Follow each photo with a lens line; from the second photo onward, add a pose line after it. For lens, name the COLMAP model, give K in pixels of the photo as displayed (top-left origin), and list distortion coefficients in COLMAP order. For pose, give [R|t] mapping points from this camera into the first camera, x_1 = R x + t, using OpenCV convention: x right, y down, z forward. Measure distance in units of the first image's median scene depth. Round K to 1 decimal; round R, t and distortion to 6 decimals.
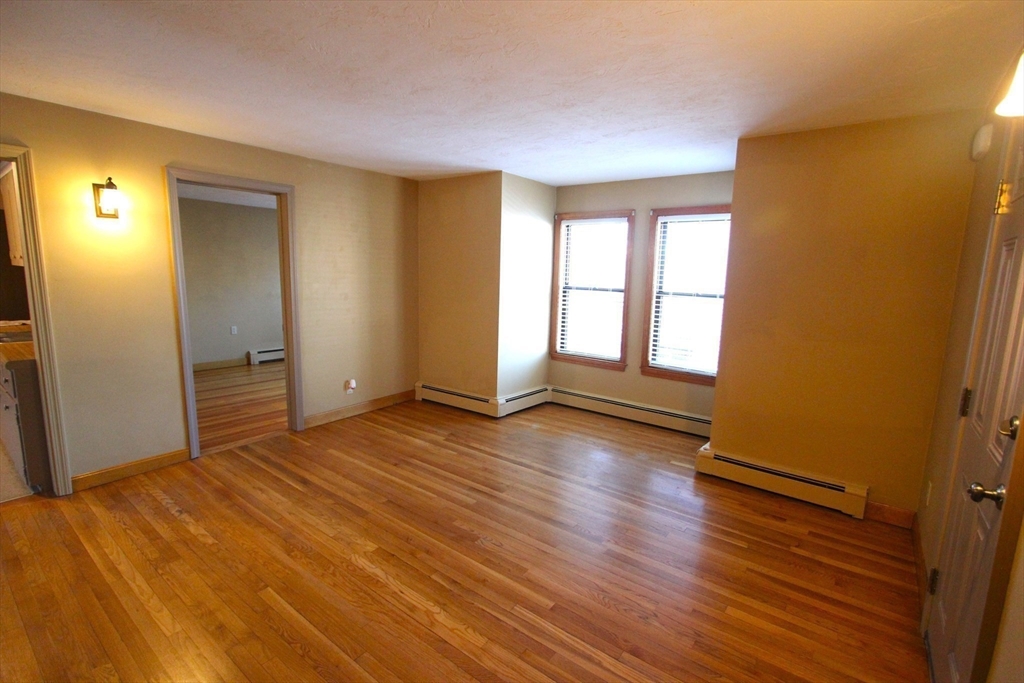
lens RADIAL K [[474.2, 0, 512.5], [0, 474.2, 346.6], [0, 0, 1]] dist [-0.012500, -0.000357]
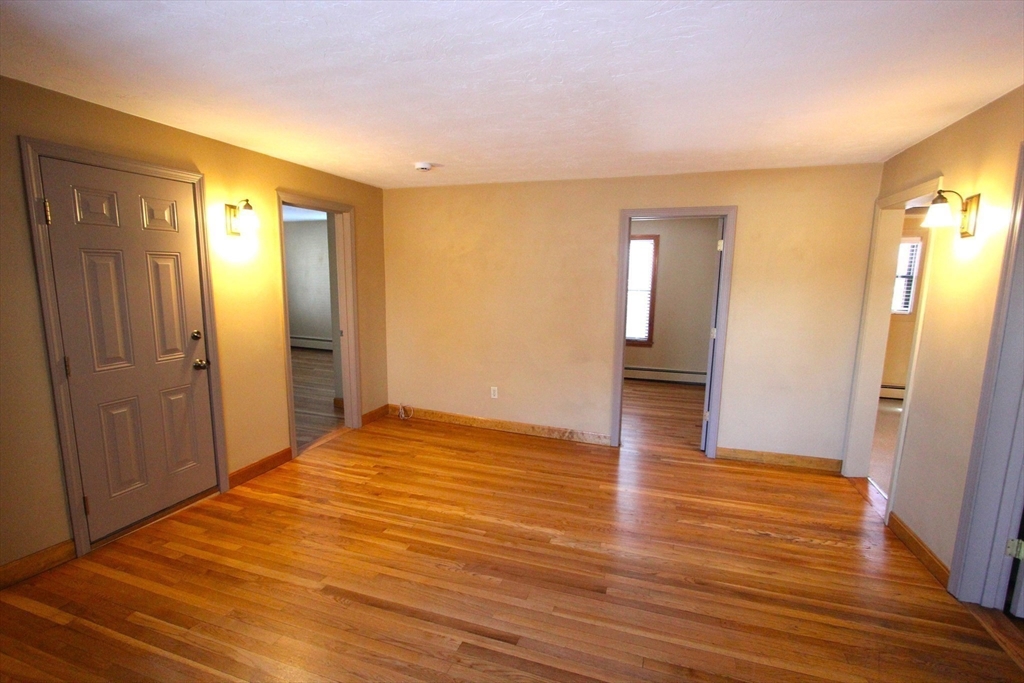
lens RADIAL K [[474.2, 0, 512.5], [0, 474.2, 346.6], [0, 0, 1]] dist [-0.012500, -0.000357]
pose [[-0.947717, 0.007213, -0.319030, 0.147806], [-0.089803, 0.953313, 0.288324, -0.326435], [0.306215, 0.301899, -0.902823, 1.939119]]
